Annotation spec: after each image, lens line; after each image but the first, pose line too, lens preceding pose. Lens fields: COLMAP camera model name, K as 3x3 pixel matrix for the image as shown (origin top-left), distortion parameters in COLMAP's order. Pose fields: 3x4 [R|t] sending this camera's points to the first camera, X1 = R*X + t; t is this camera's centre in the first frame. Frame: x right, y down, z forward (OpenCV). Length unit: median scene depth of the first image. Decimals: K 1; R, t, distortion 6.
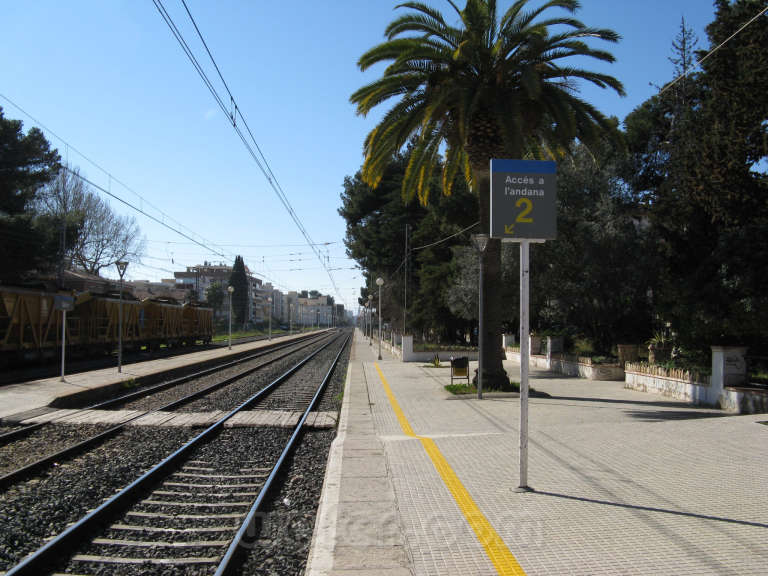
lens RADIAL K [[799.1, 0, 384.0], [0, 799.1, 288.0], [0, 0, 1]] dist [-0.187302, 0.200501]
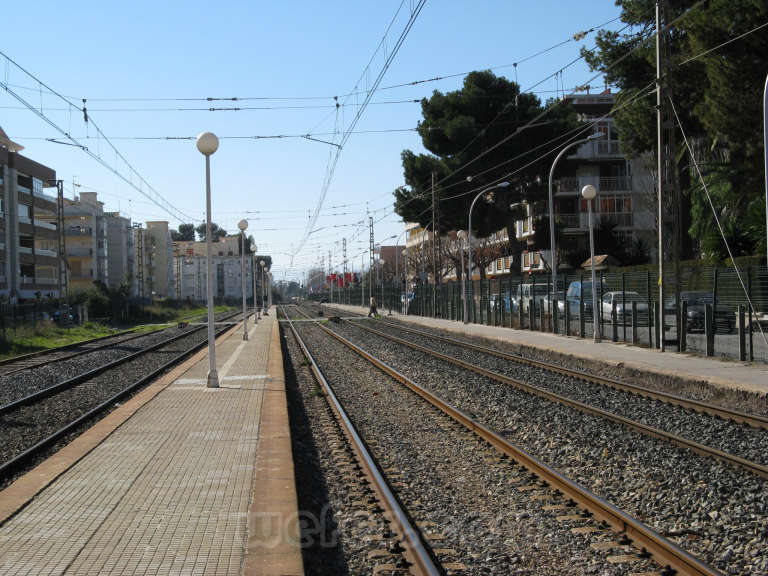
lens RADIAL K [[1355.4, 0, 384.0], [0, 1355.4, 288.0], [0, 0, 1]] dist [-0.018074, 0.183288]
pose [[0.998347, -0.035517, 0.045193, -0.059032], [0.033692, 0.998610, 0.040529, 0.026592], [-0.046569, -0.038940, 0.998156, 0.570590]]
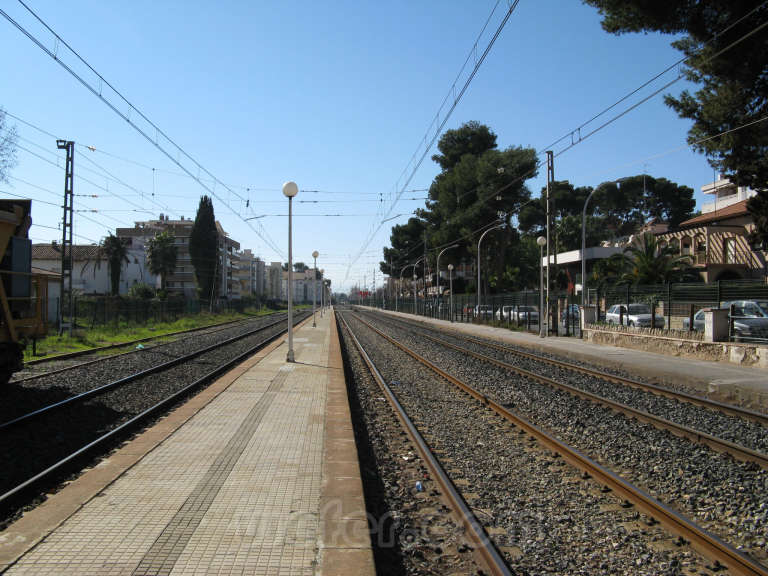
lens RADIAL K [[799.1, 0, 384.0], [0, 799.1, 288.0], [0, 0, 1]] dist [-0.187302, 0.200501]
pose [[0.999554, -0.002819, 0.029737, -0.051184], [0.001999, 0.999618, 0.027577, 0.015860], [-0.029804, -0.027506, 0.999177, 0.318412]]
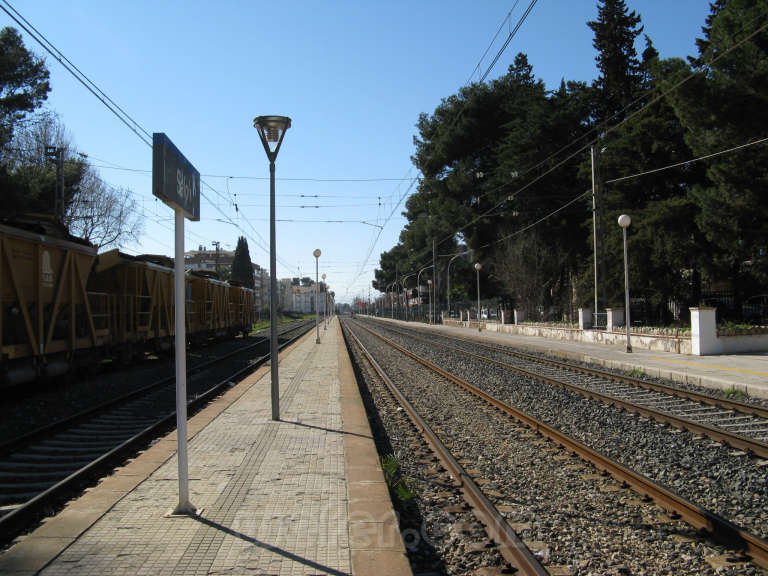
lens RADIAL K [[799.1, 0, 384.0], [0, 799.1, 288.0], [0, 0, 1]] dist [-0.187302, 0.200501]
pose [[0.999302, -0.026830, 0.025998, -0.044262], [0.026414, 0.999519, 0.016243, 0.006213], [-0.026421, -0.015545, 0.999530, 0.094554]]
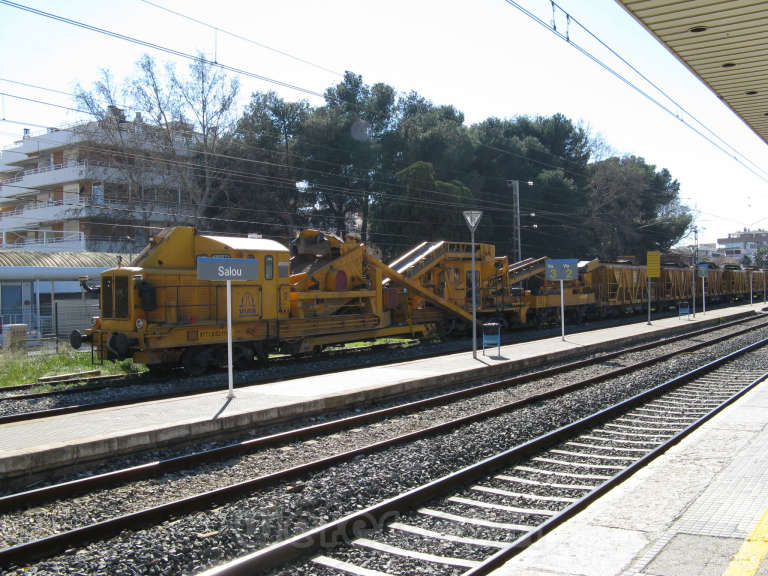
lens RADIAL K [[799.1, 0, 384.0], [0, 799.1, 288.0], [0, 0, 1]] dist [-0.187302, 0.200501]
pose [[0.805440, -0.029066, -0.591964, 0.014895], [0.056583, 0.998006, 0.027985, -0.009457], [0.589970, -0.056035, 0.805479, -0.220173]]
